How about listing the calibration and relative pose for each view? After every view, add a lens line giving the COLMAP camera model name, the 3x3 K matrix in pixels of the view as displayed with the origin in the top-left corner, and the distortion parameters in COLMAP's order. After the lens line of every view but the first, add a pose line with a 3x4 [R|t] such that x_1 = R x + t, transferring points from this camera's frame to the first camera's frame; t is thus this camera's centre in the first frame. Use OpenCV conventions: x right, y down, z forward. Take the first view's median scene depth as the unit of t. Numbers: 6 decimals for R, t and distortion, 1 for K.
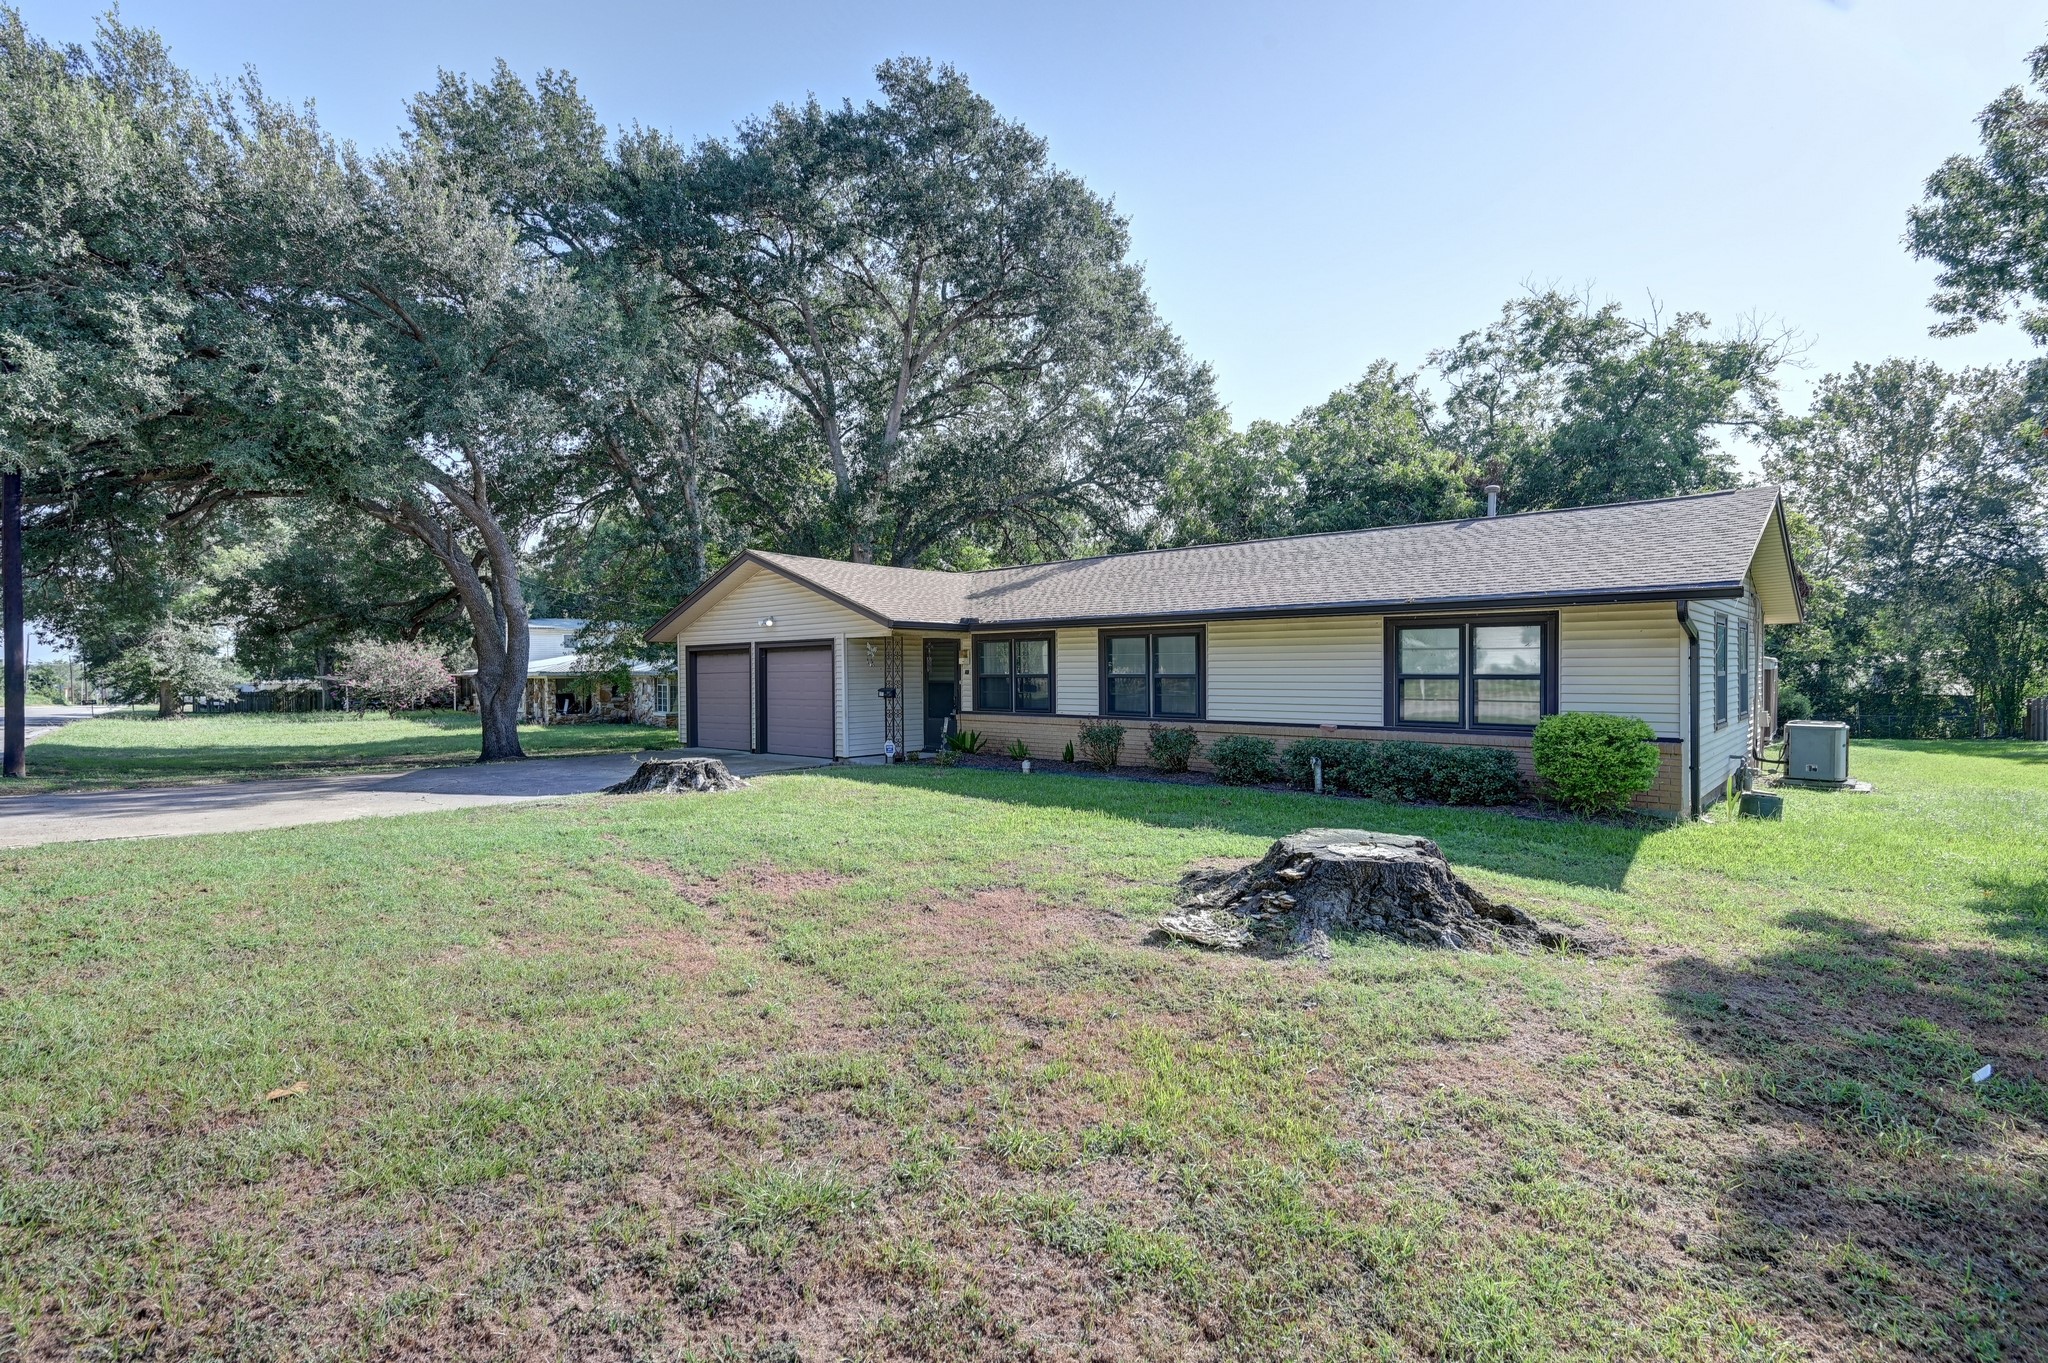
lens RADIAL K [[971.1, 0, 1021.9], [0, 971.1, 681.3], [0, 0, 1]] dist [0.005915, 0.000853]
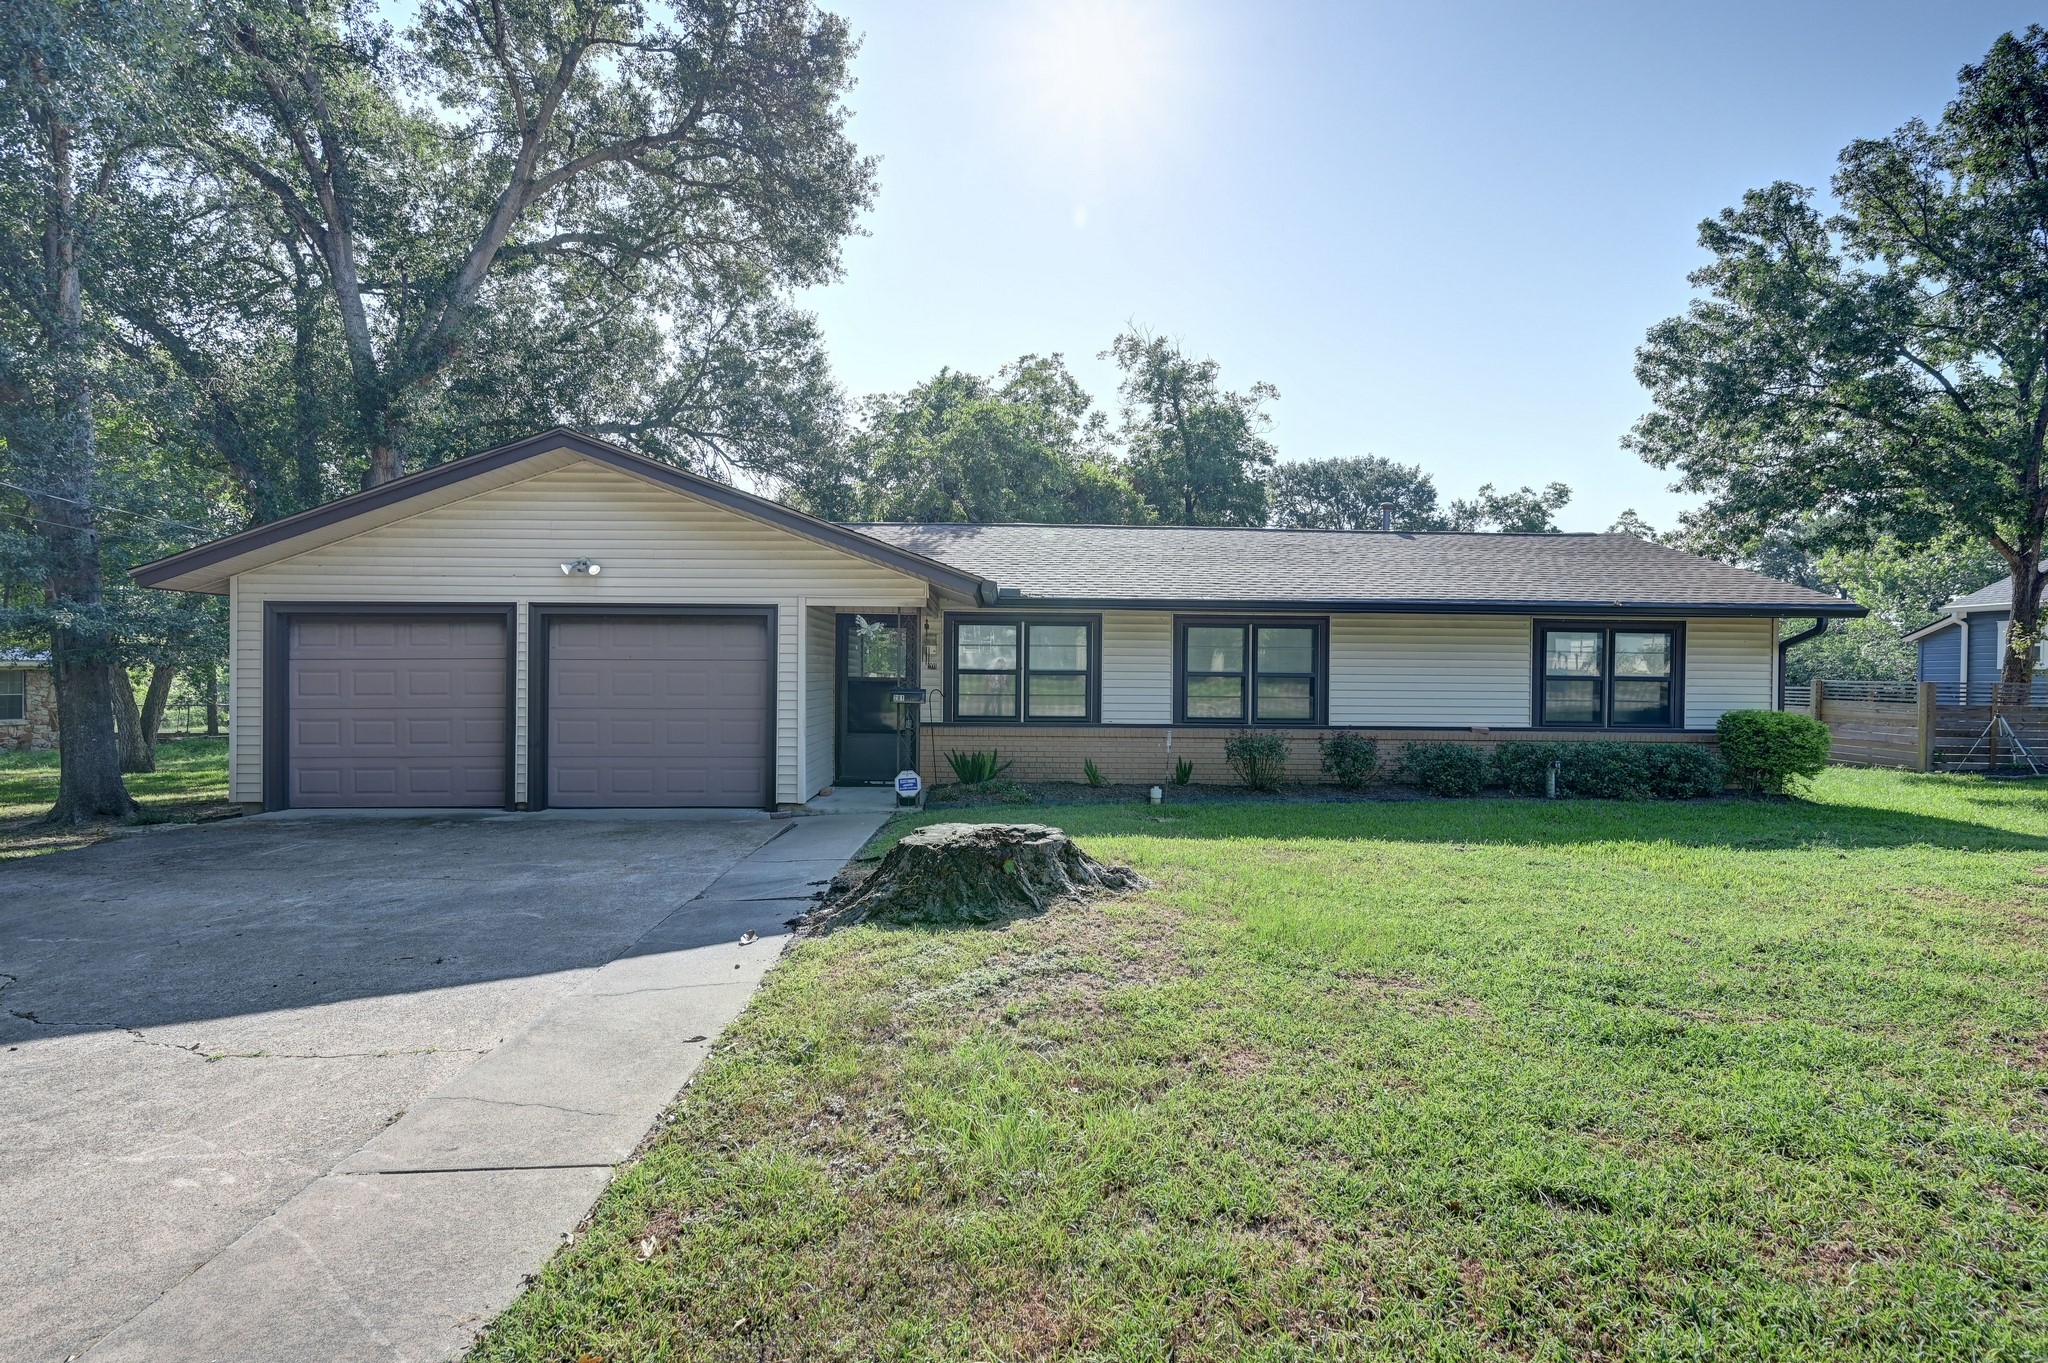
lens RADIAL K [[971.1, 0, 1020.7], [0, 971.1, 675.7], [0, 0, 1]] dist [0.005915, 0.000853]
pose [[0.718379, 0.004372, 0.695638, -0.584674], [-0.006324, 0.999980, 0.000246, -0.003394], [-0.695623, -0.004576, 0.718392, 0.534495]]
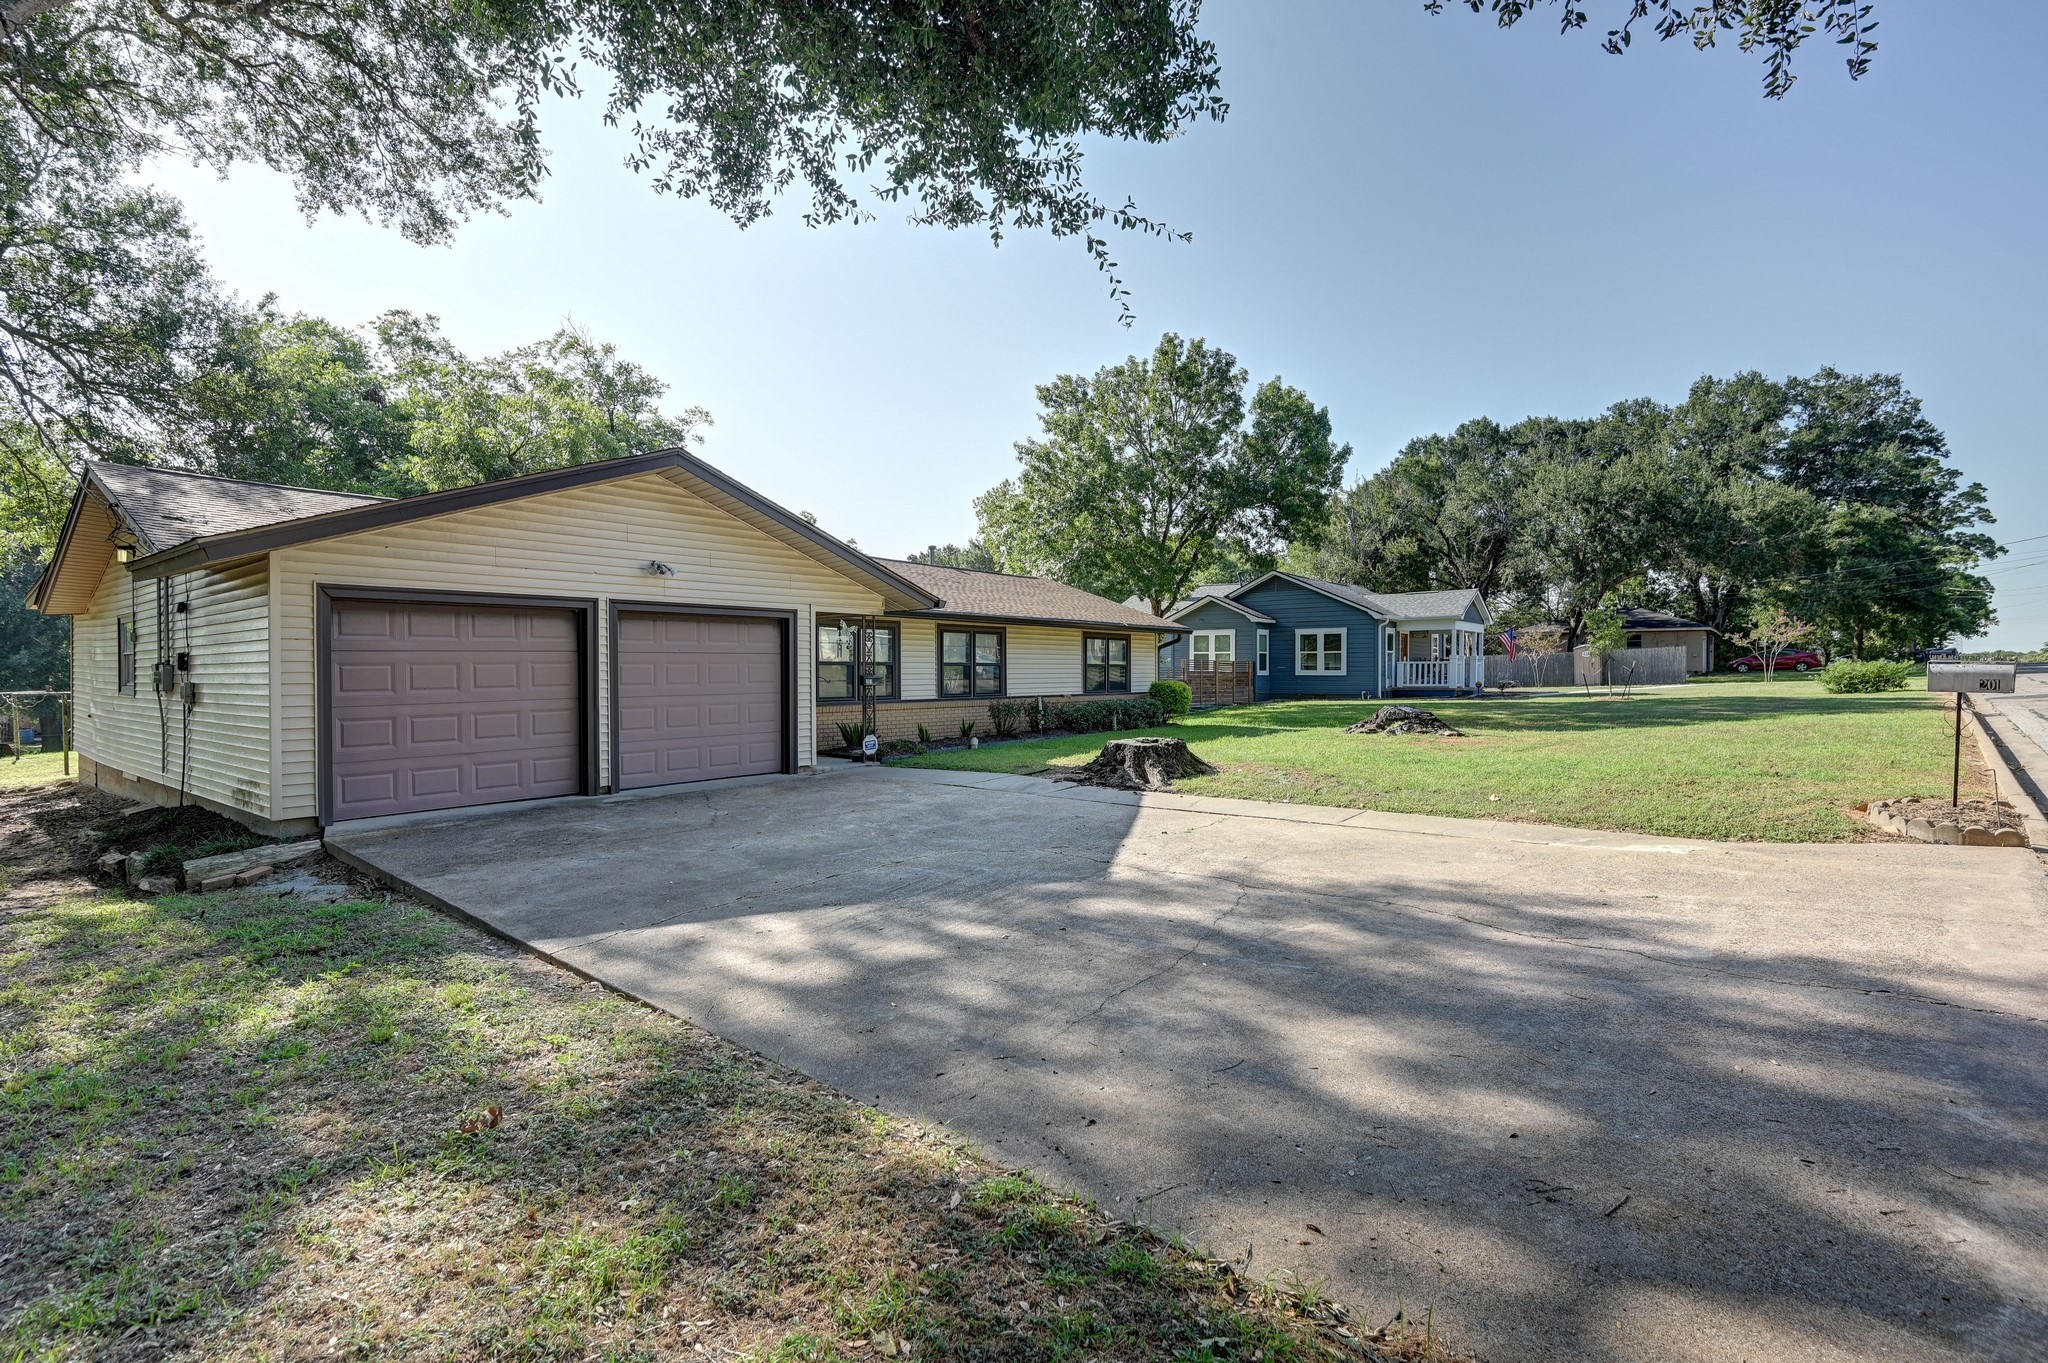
lens RADIAL K [[971.1, 0, 1018.0], [0, 971.1, 685.1], [0, 0, 1]] dist [0.005915, 0.000853]
pose [[-0.071302, -0.015360, 0.997336, -1.119177], [0.004642, 0.999865, 0.015731, 0.002172], [-0.997444, 0.005751, -0.071221, 1.023201]]
